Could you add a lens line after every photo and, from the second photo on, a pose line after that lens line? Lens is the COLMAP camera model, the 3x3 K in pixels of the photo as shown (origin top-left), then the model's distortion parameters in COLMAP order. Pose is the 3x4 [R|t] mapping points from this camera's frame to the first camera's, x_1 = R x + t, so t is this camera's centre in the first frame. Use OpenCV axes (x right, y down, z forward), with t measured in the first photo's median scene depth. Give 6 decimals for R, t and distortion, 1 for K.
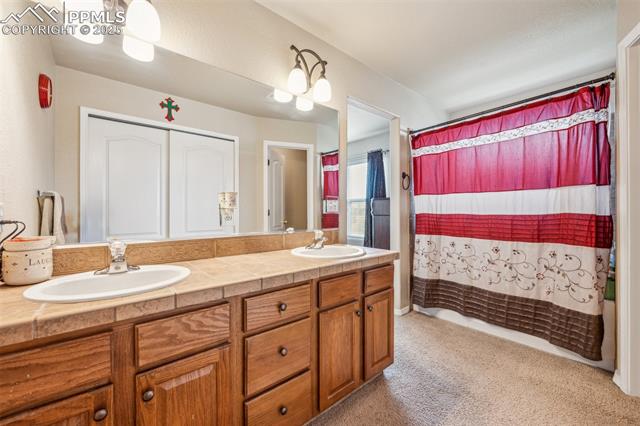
lens RADIAL K [[256.8, 0, 322.2], [0, 256.8, 215.3], [0, 0, 1]] dist [0.002666, -0.000067]
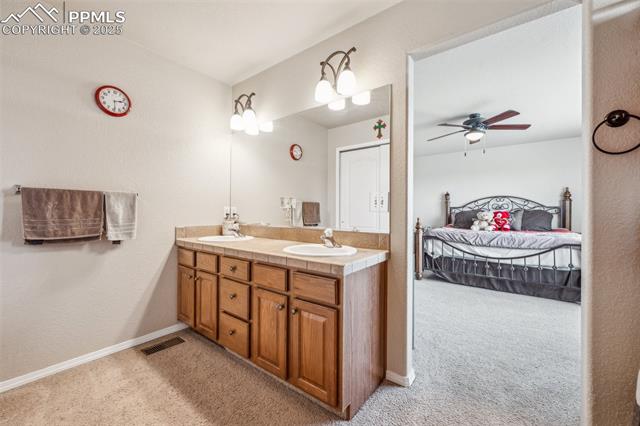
lens RADIAL K [[256.8, 0, 323.9], [0, 256.8, 210.1], [0, 0, 1]] dist [0.002666, -0.000067]
pose [[0.200218, -0.001431, -0.979750, 1.190936], [-0.004247, 0.999988, -0.002329, -0.011747], [0.979742, 0.004627, 0.200209, 0.949232]]
